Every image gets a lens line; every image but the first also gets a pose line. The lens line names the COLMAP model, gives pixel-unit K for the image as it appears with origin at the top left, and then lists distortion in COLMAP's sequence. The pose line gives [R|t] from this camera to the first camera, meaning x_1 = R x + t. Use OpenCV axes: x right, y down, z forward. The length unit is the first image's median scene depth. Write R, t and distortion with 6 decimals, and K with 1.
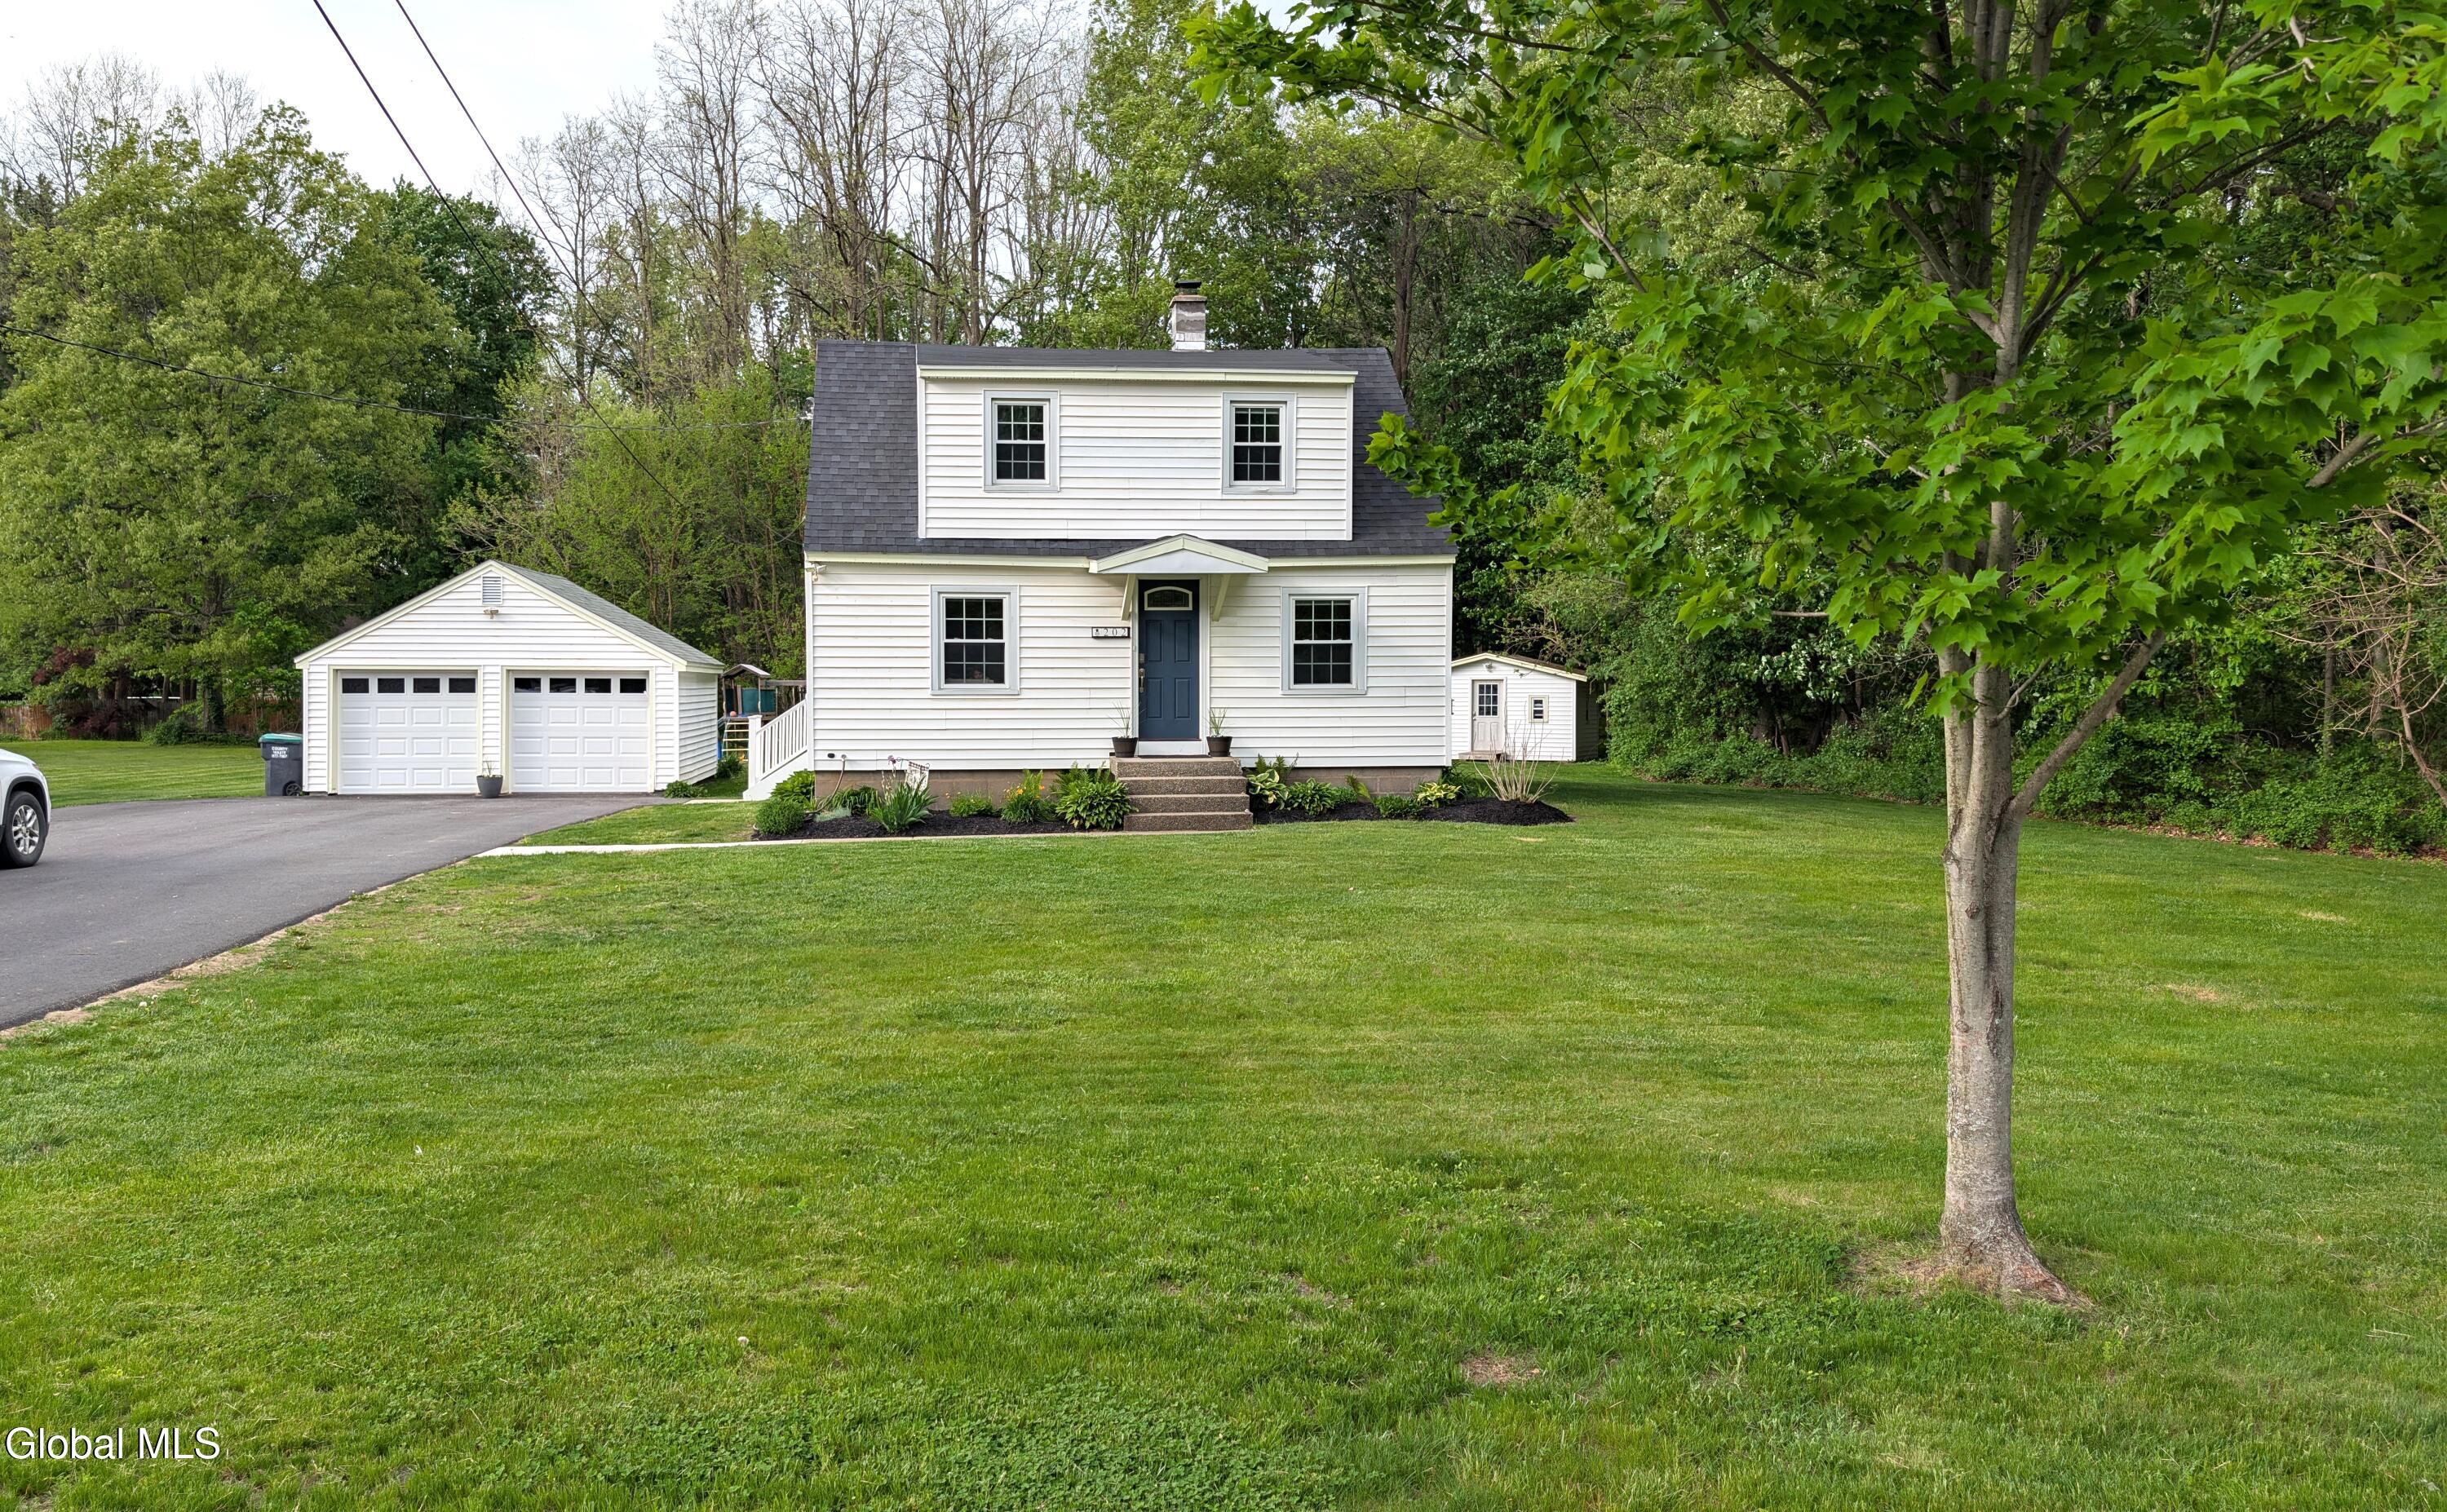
lens RADIAL K [[1926.5, 0, 1109.1], [0, 1926.5, 765.2], [0, 0, 1]] dist [0.050041, -0.016597]
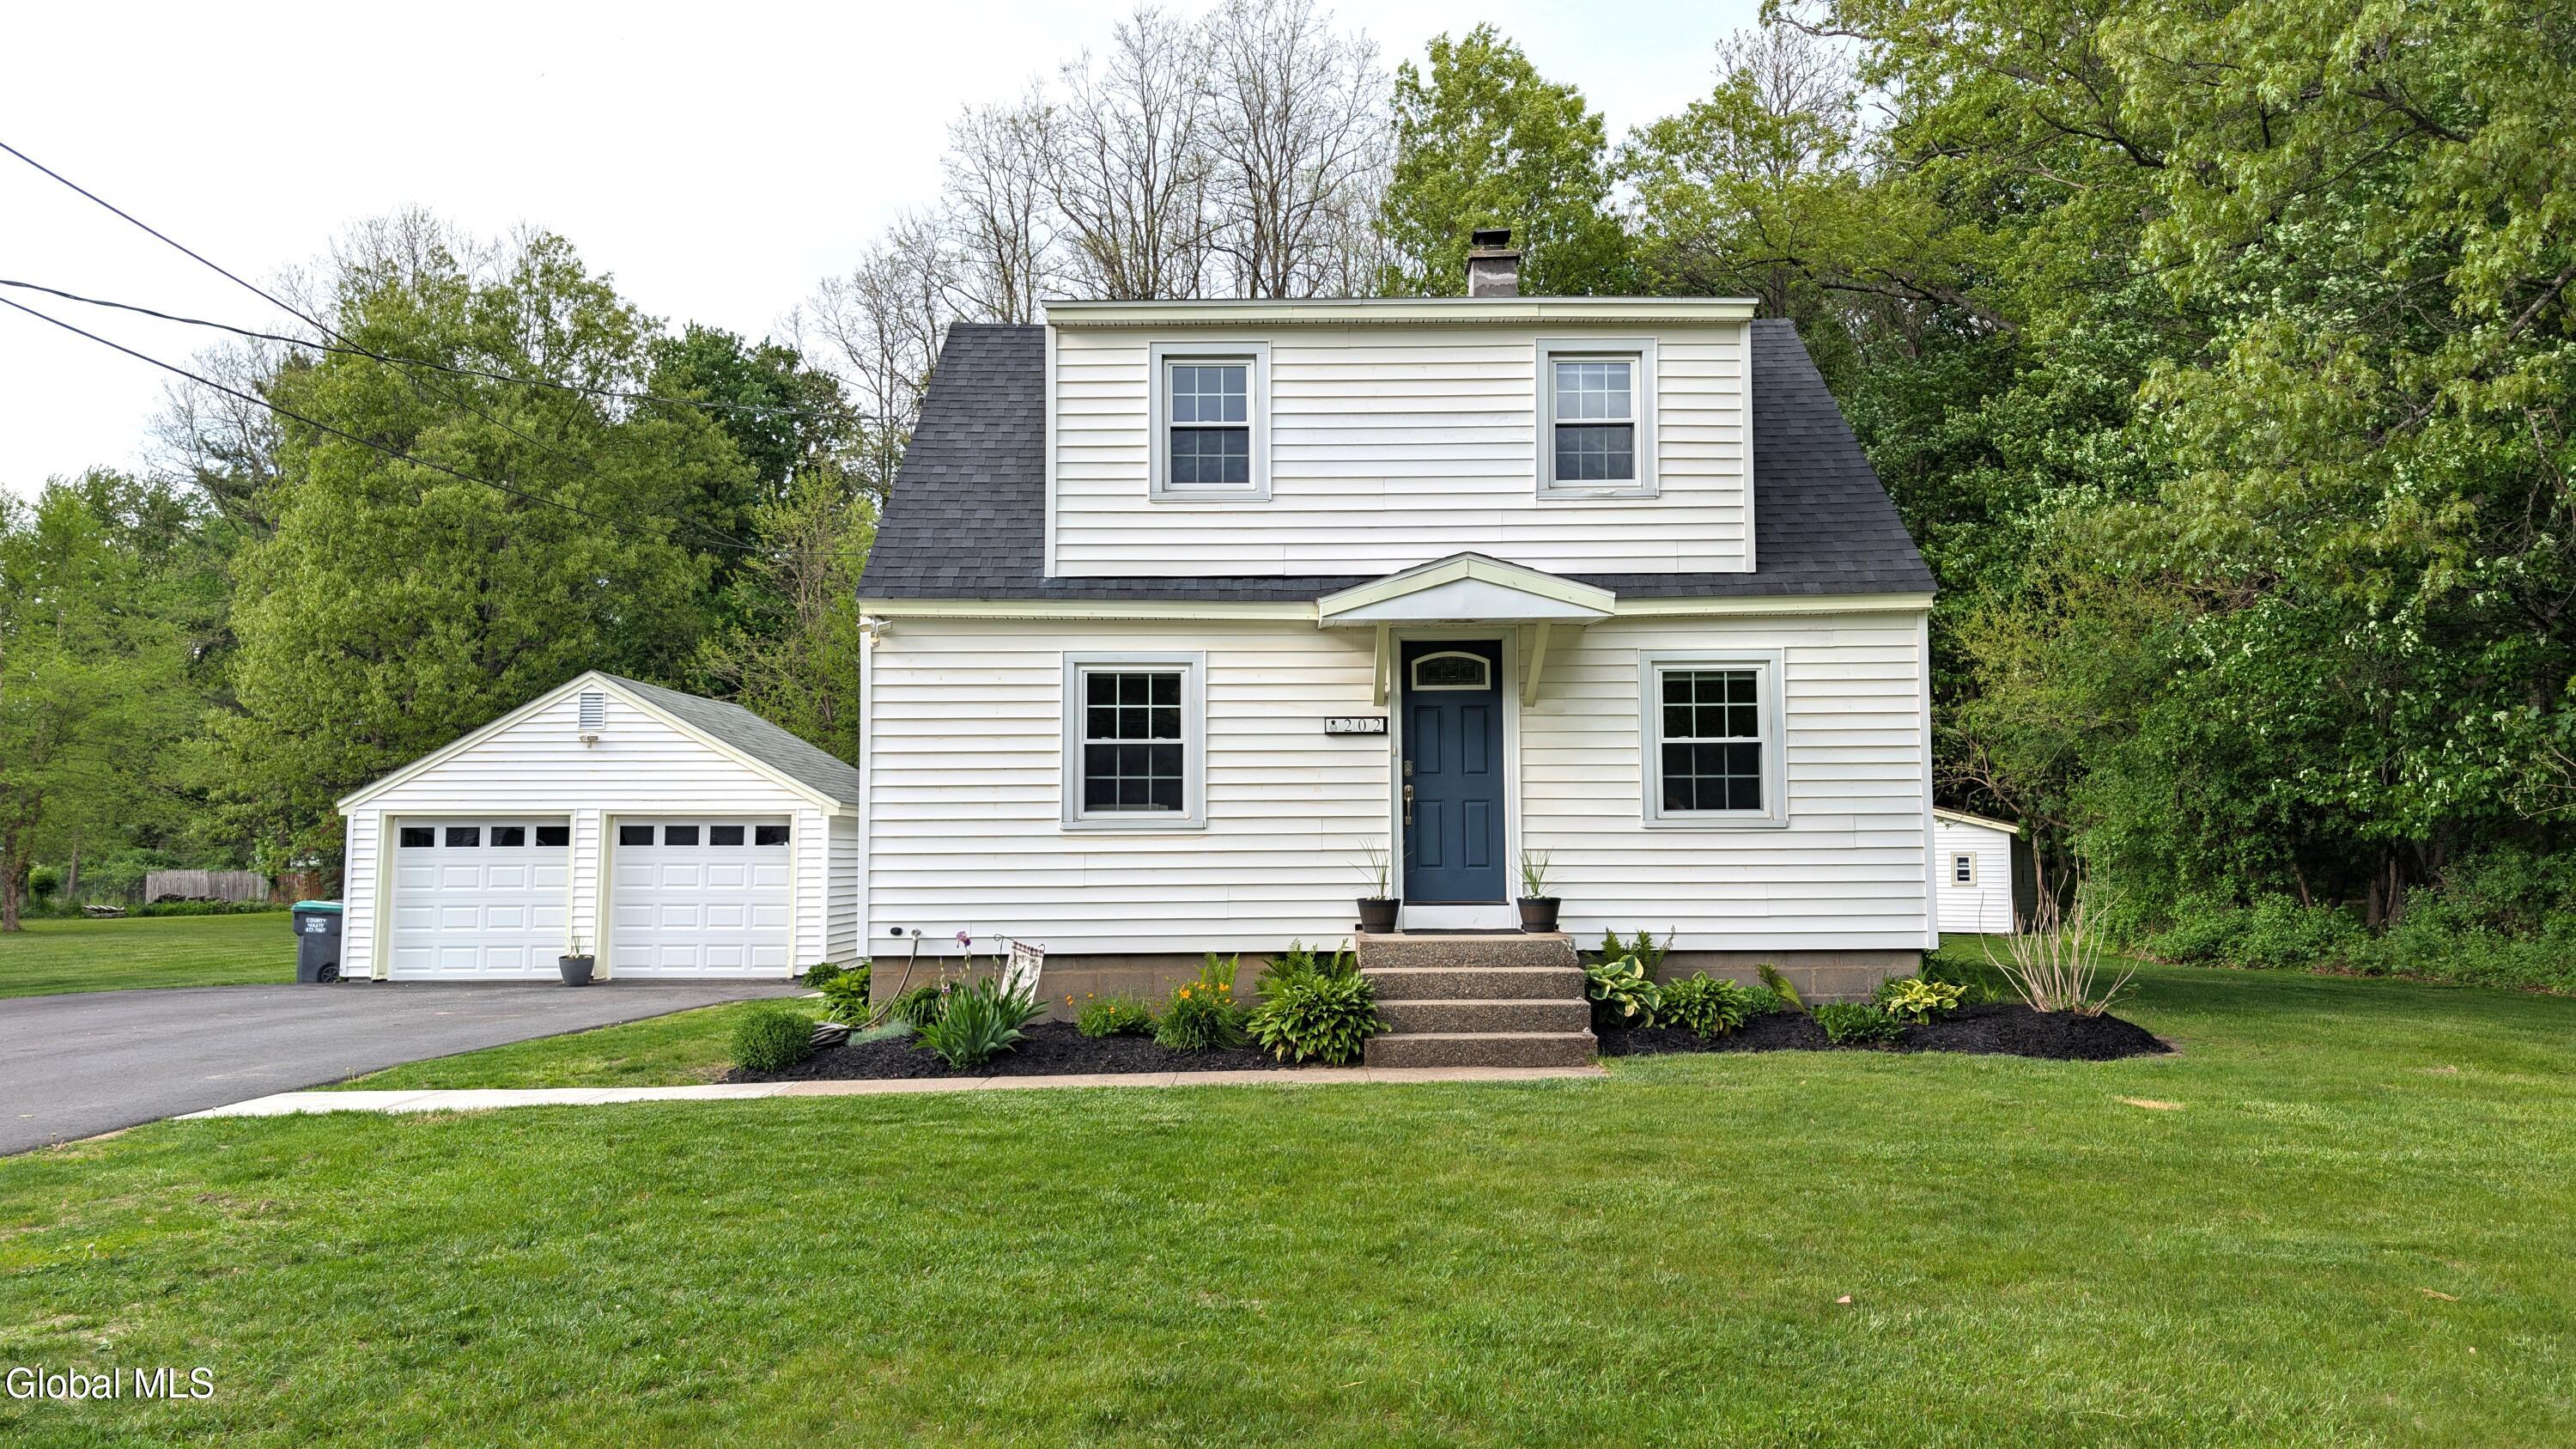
lens RADIAL K [[1847.8, 0, 1289.0], [0, 1847.8, 715.6], [0, 0, 1]] dist [0.069689, -0.018797]
pose [[0.995351, -0.011090, -0.095673, 0.035367], [-0.000040, 0.993301, -0.115554, -0.004688], [0.096313, 0.115021, 0.988683, 0.415670]]
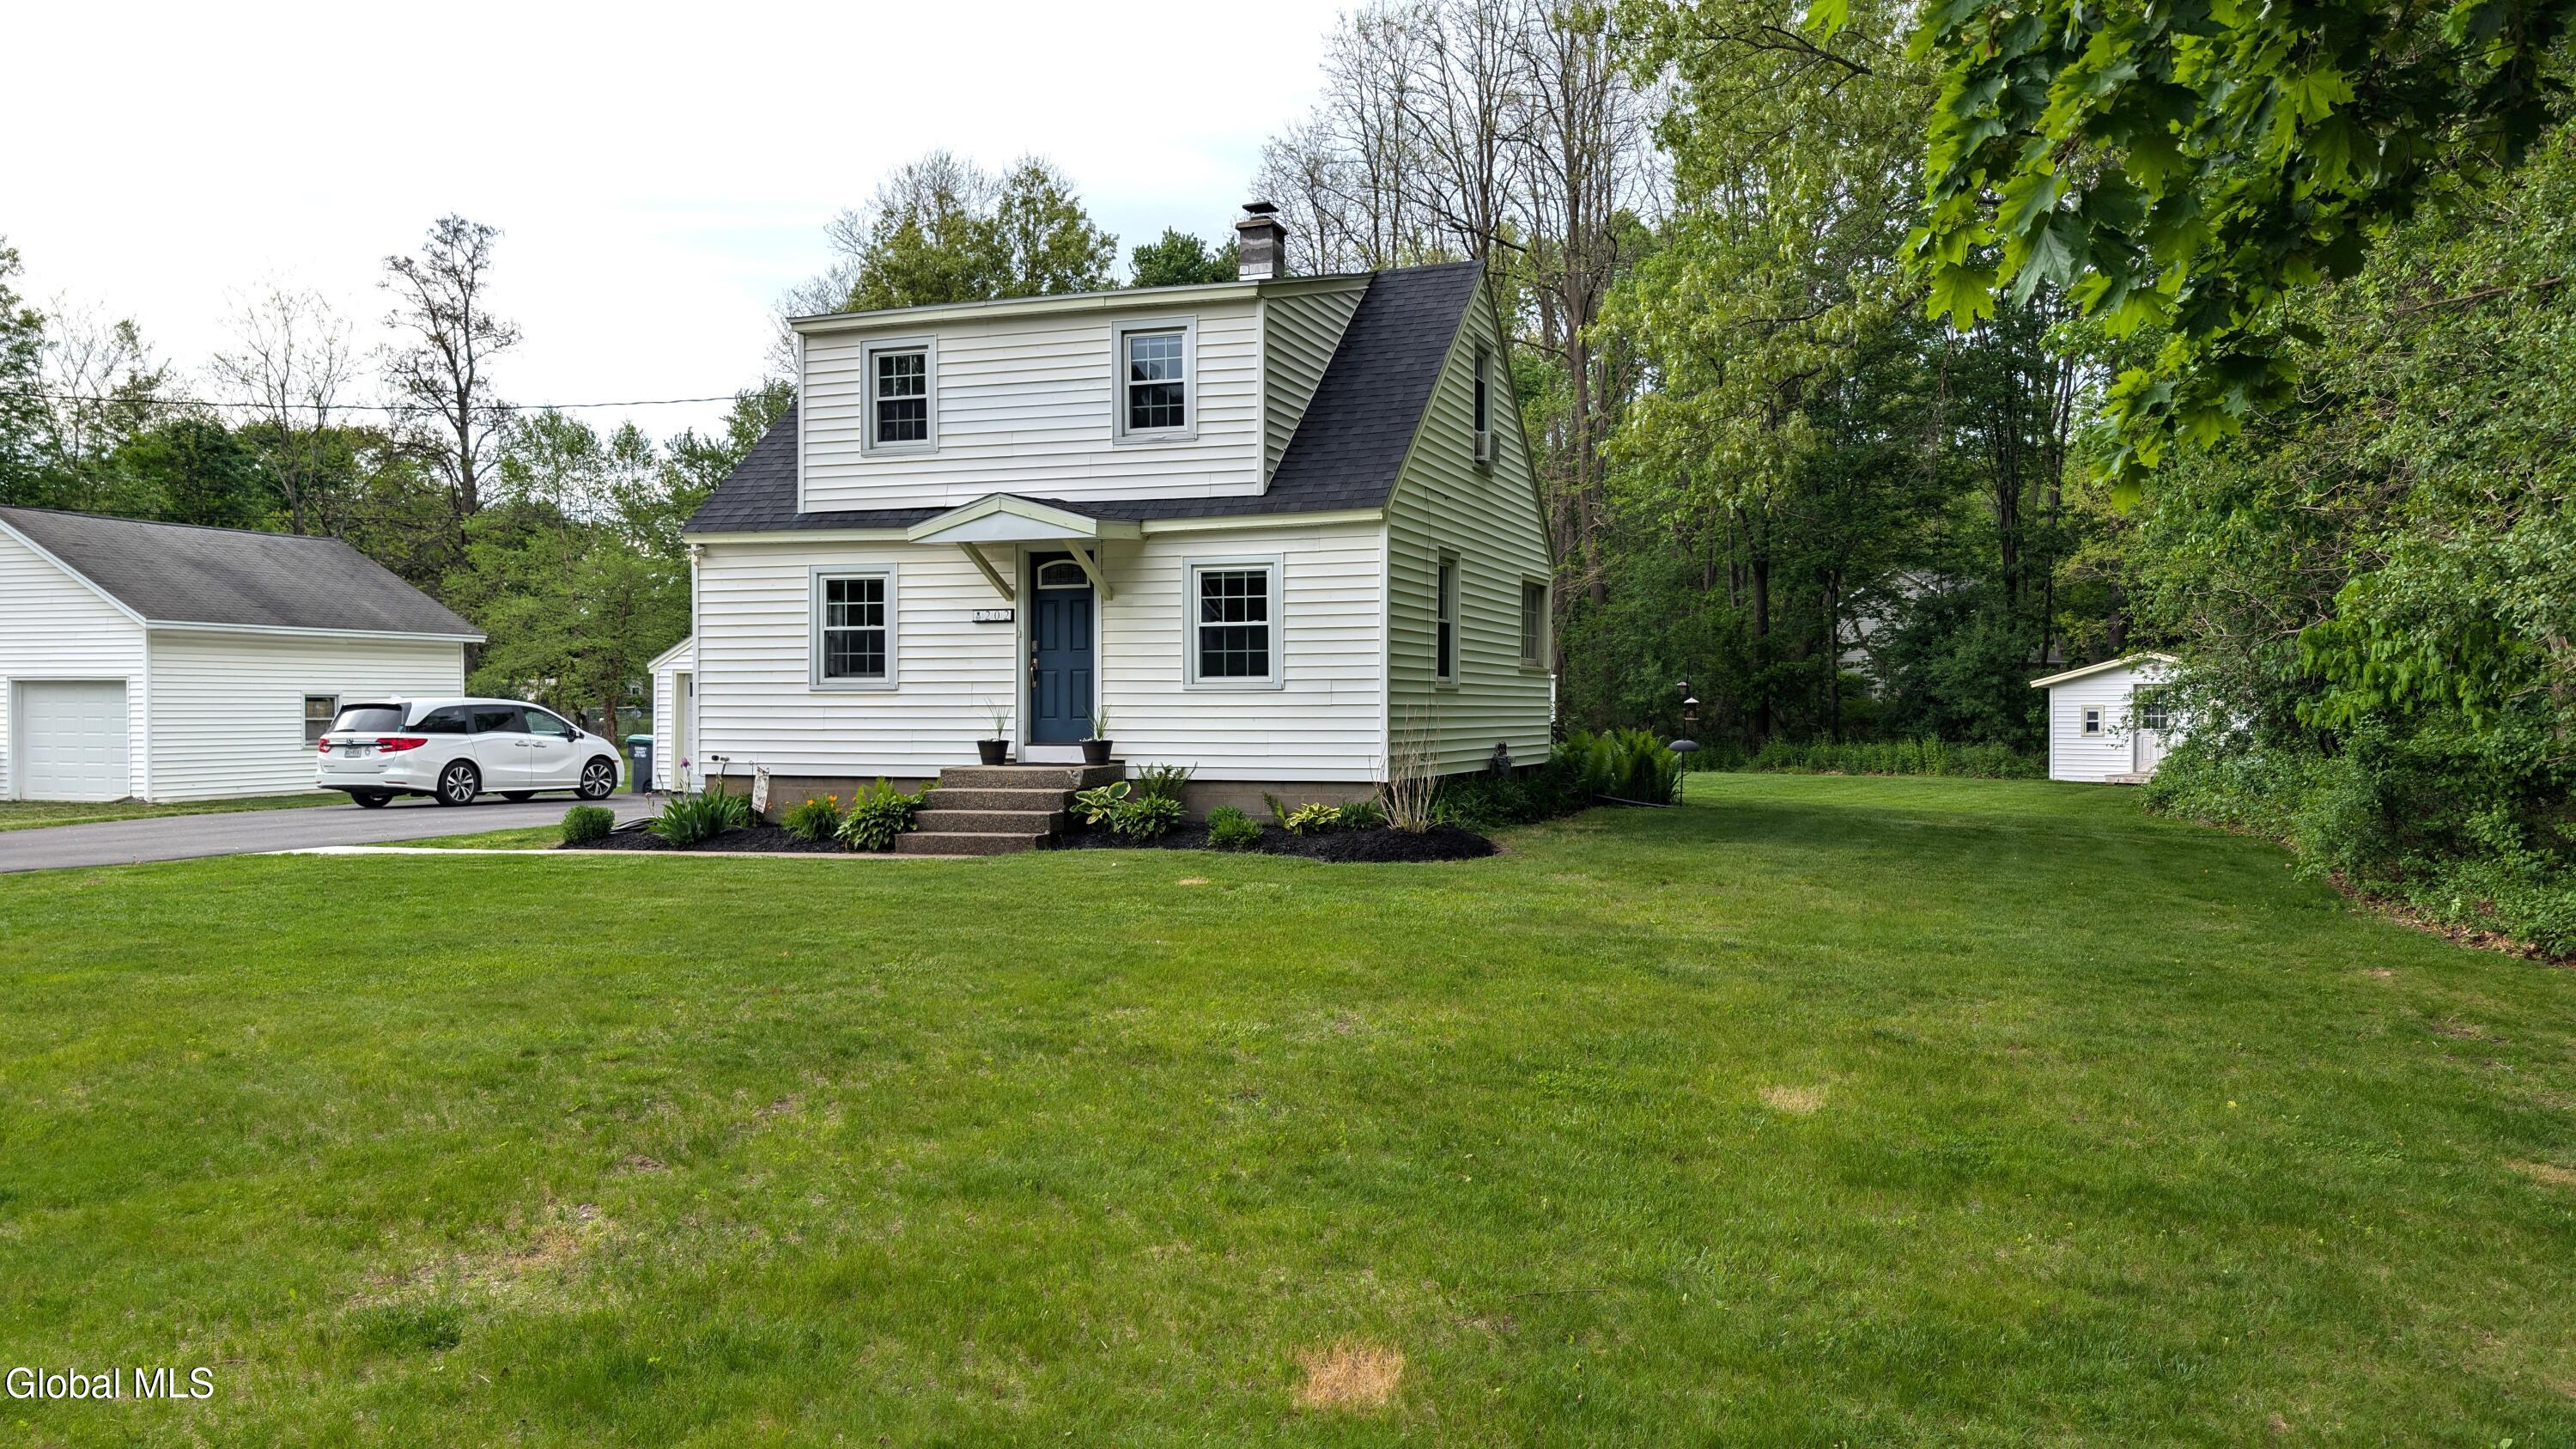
lens RADIAL K [[1847.8, 0, 1355.2], [0, 1847.8, 725.8], [0, 0, 1]] dist [0.069689, -0.018797]
pose [[0.910698, 0.004572, -0.413048, 0.475727], [-0.016227, 0.999563, -0.024714, -0.003607], [0.412754, 0.029209, 0.910374, 0.326588]]
